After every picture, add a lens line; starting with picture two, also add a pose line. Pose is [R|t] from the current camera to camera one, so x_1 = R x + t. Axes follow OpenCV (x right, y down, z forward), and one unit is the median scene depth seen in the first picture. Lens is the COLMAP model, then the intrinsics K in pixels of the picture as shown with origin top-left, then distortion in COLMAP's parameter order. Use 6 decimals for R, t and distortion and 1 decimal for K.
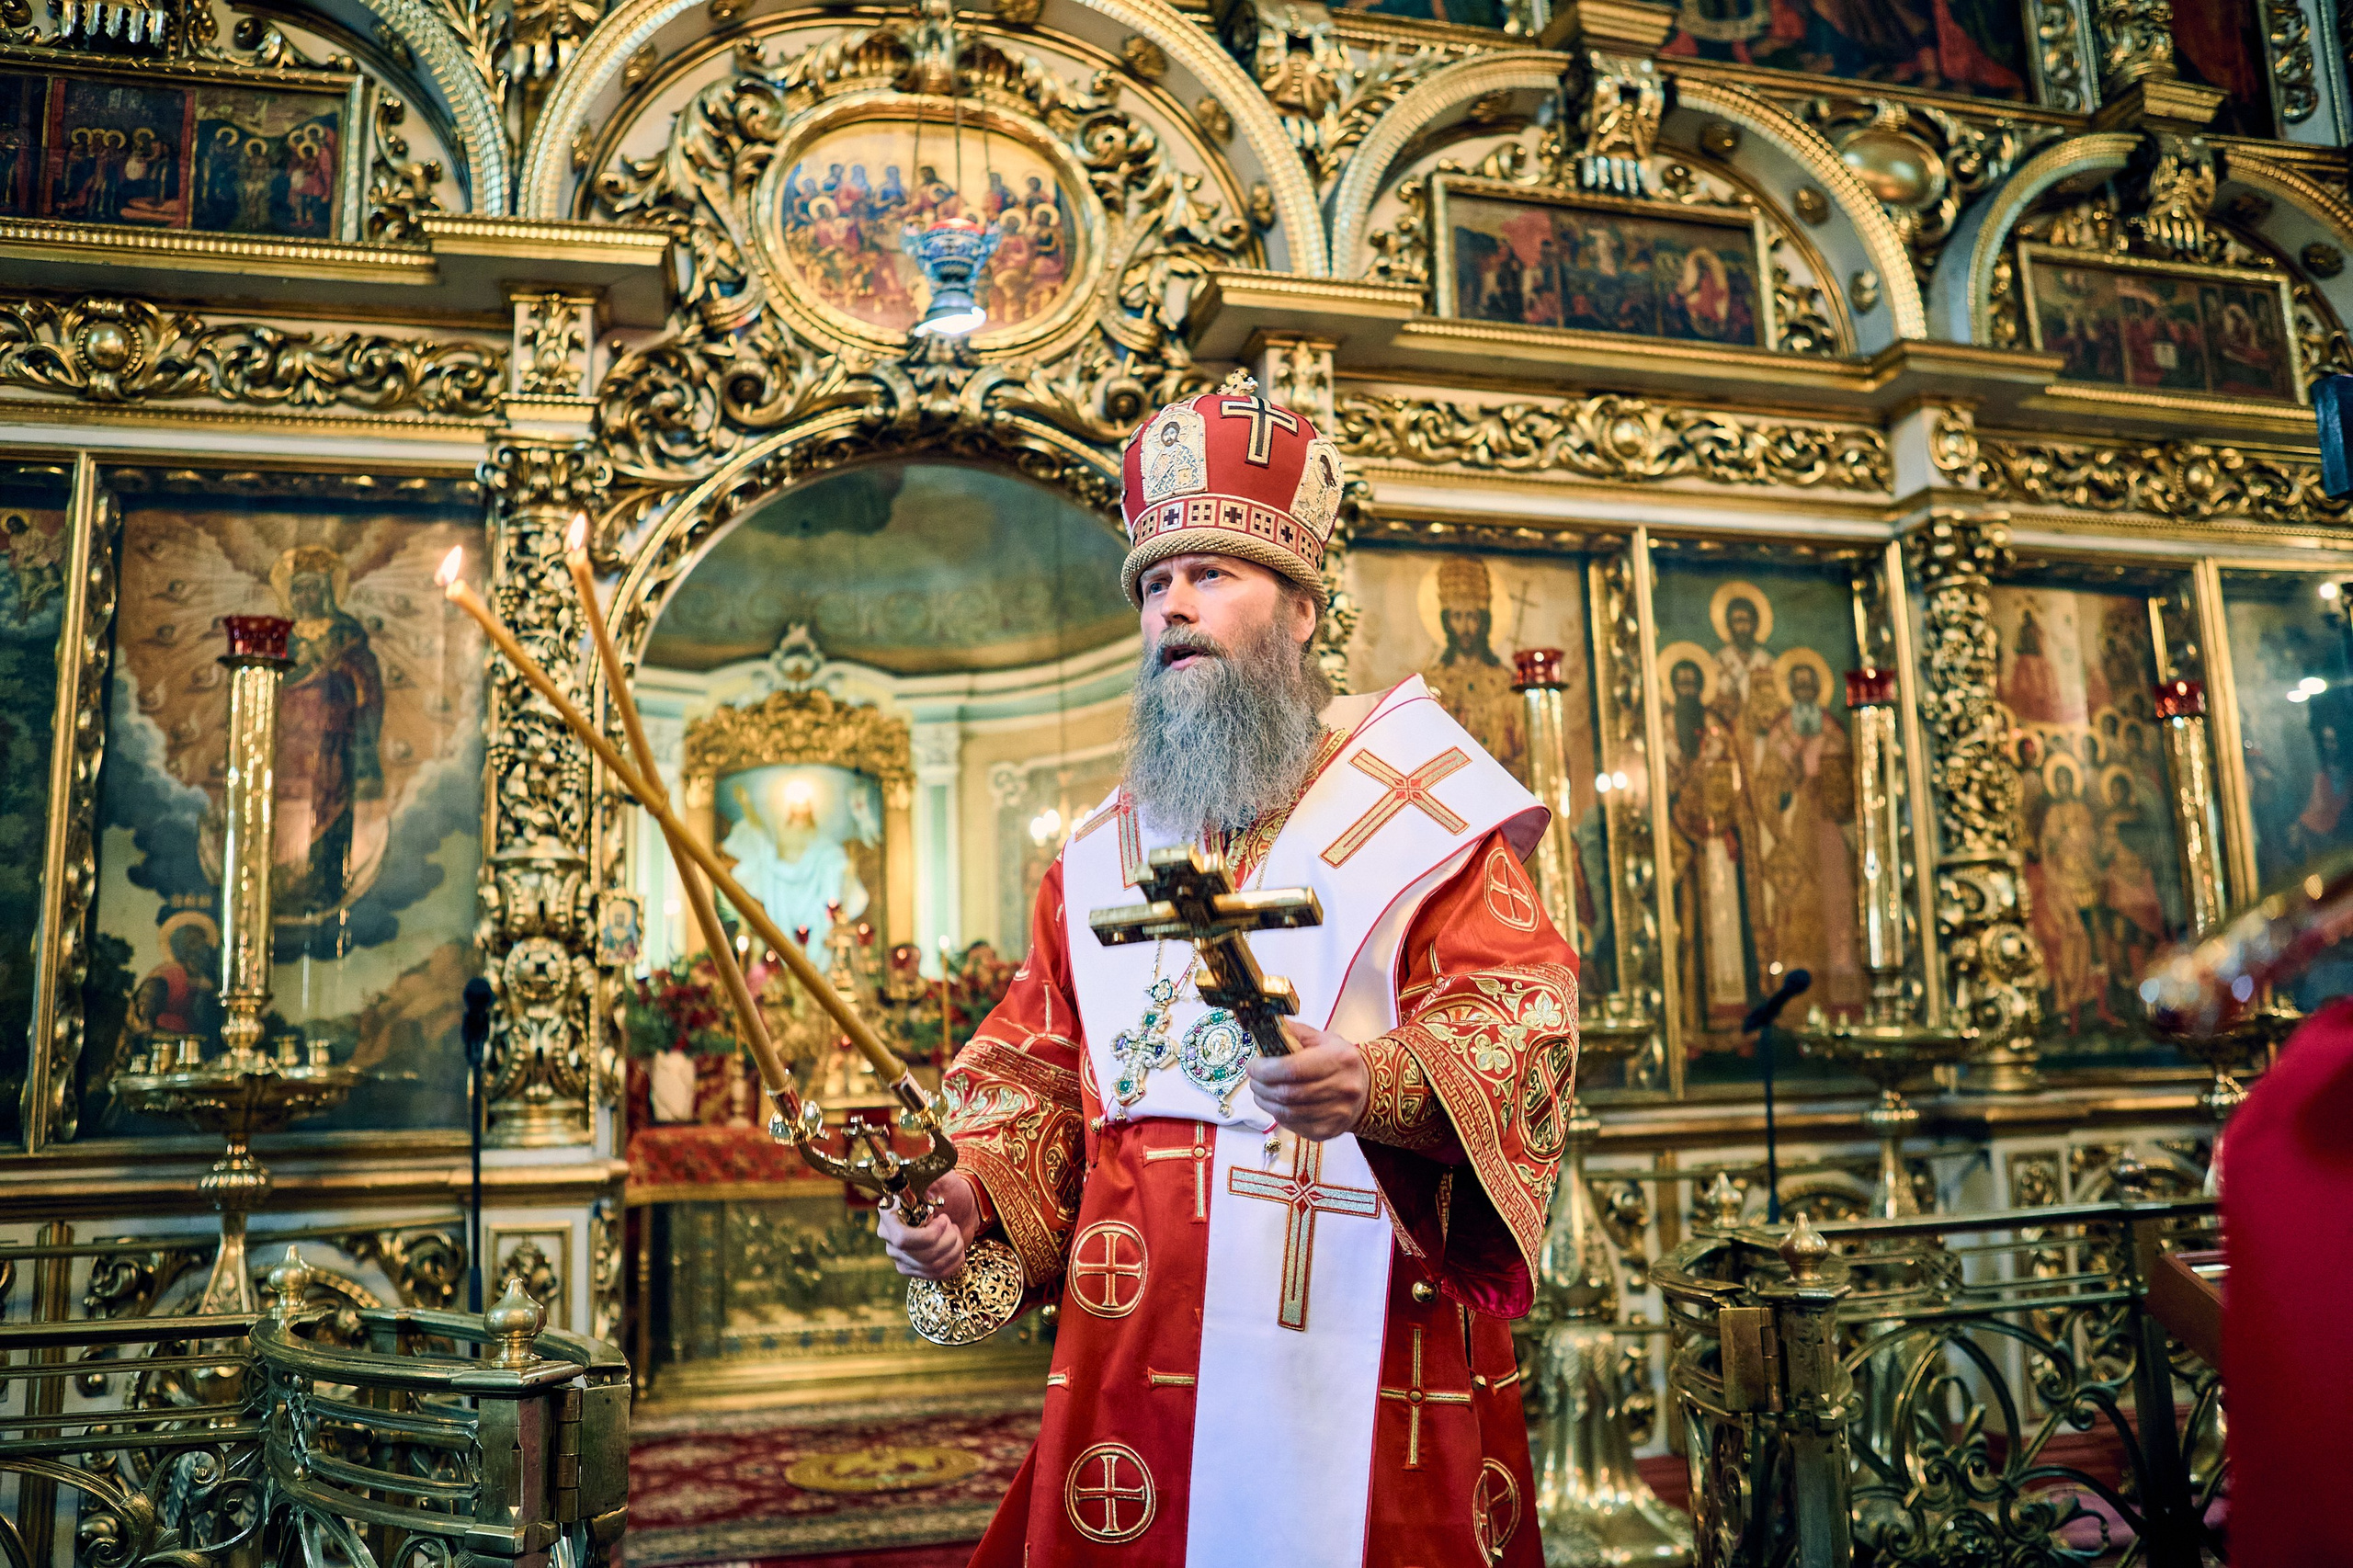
lens RADIAL K [[1794.4, 0, 1174.5], [0, 1794.4, 795.0], [0, 0, 1]] dist [-0.092942, 0.086707]
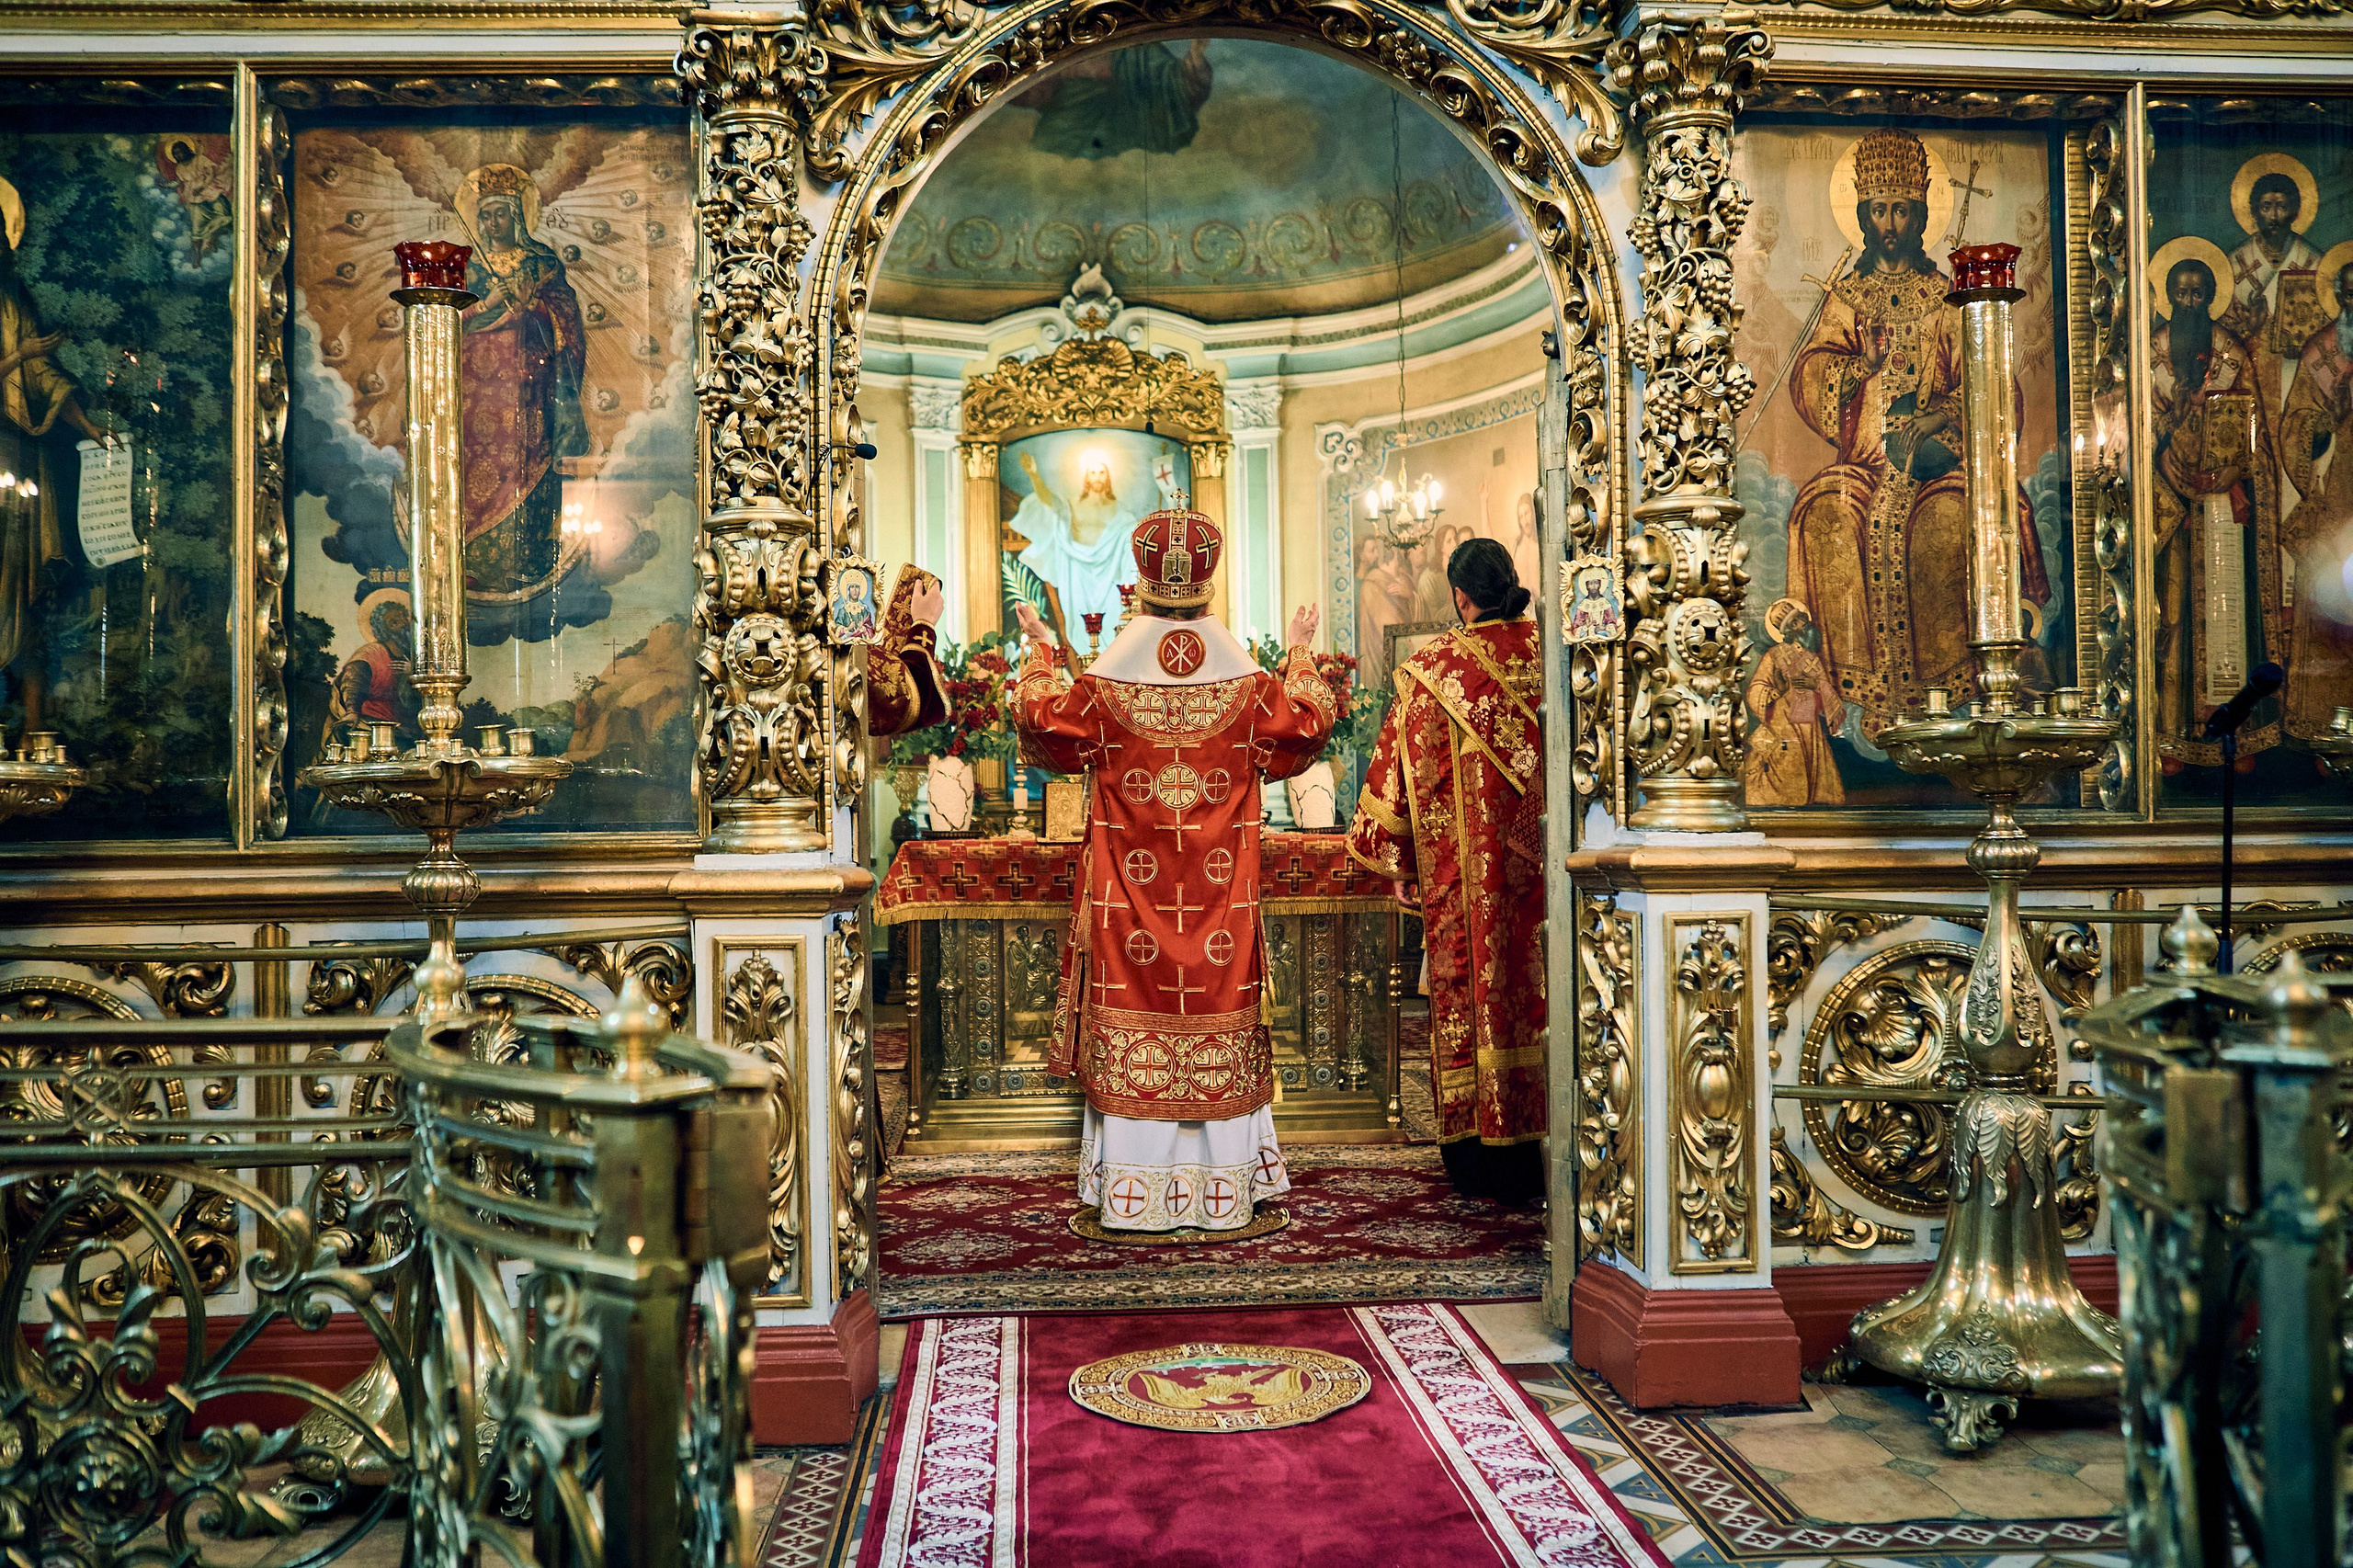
lens RADIAL K [[2073.6, 0, 1163.0], [0, 2073.6, 781.4], [0, 0, 1]] dist [-0.092810, 0.122395]
pose [[0.983180, 0.015249, -0.182002, 0.017983], [0.011885, 0.989055, 0.147068, 0.014333], [0.182253, -0.146758, 0.972238, 0.038559]]
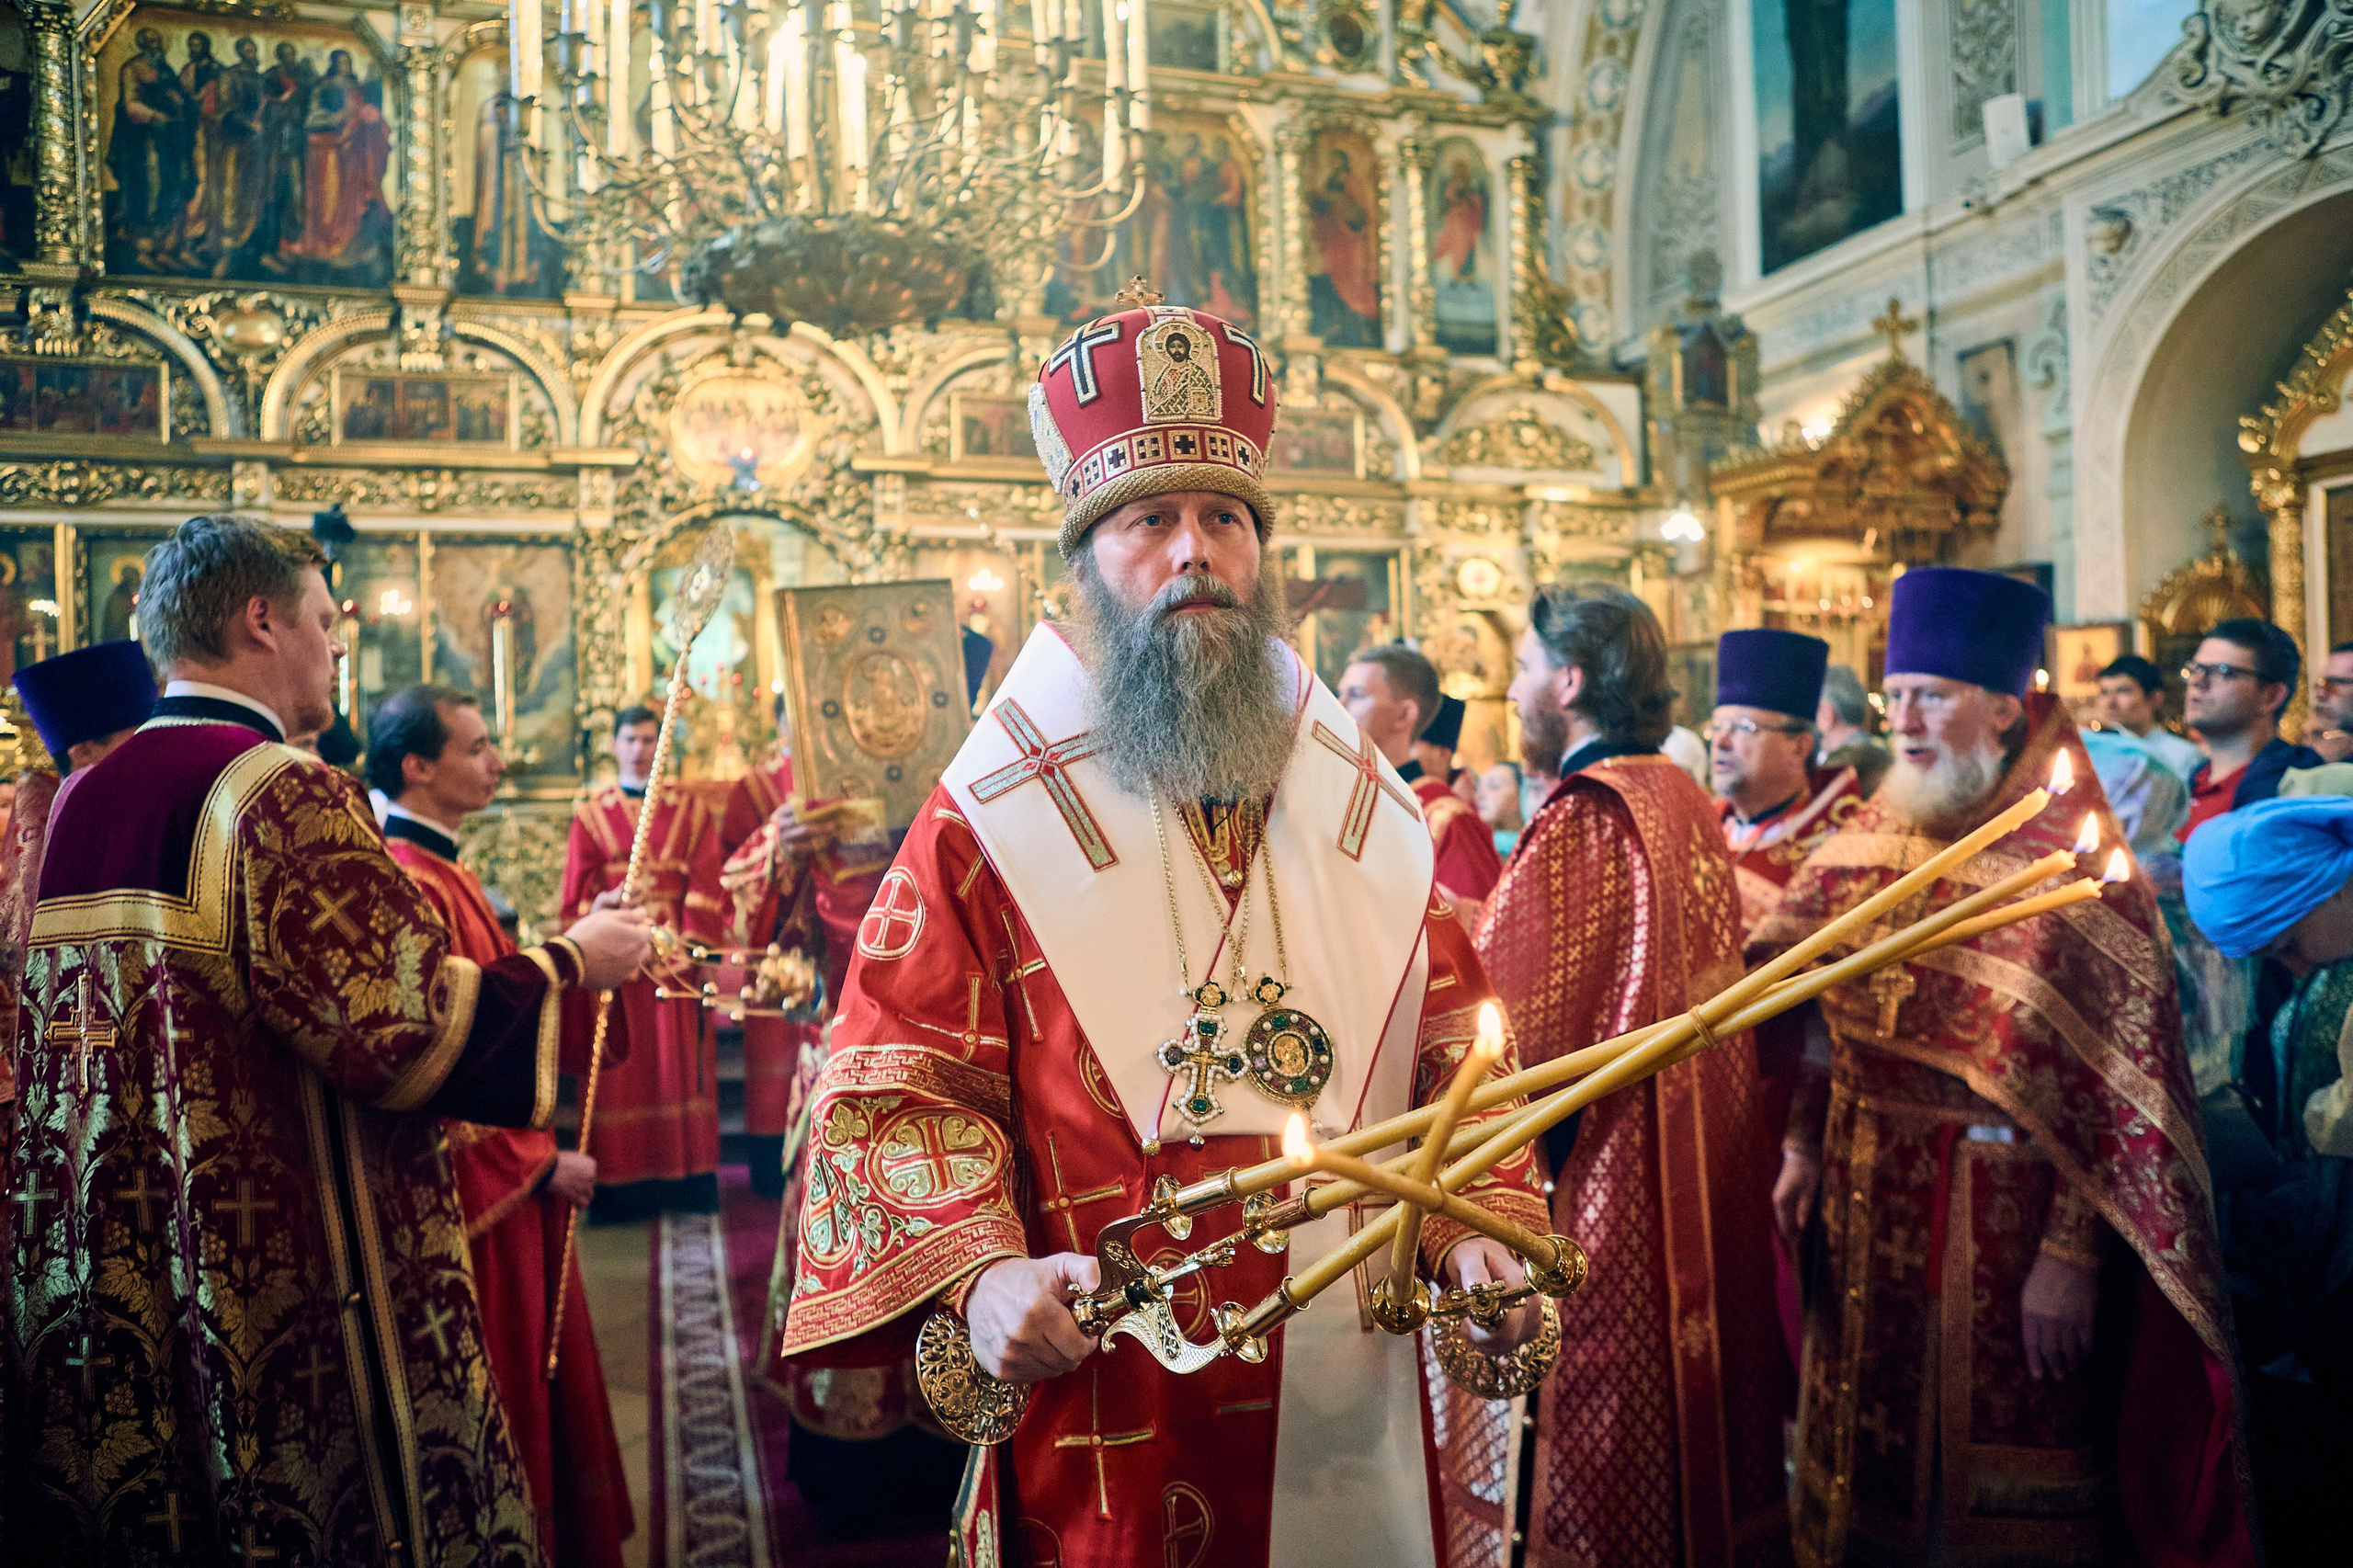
lens RADIAL K [[1622.4, 0, 1172.0], [0, 1622.4, 783.8], [0, 0, 1]] dist [-0.089418, 0.067840]
pose [[0.997470, 0.009594, 0.070445, 0.334052], [-0.021622, 0.984854, 0.172030, -0.238130], [-0.067727, -0.173118, 0.982570, -1.443825]]
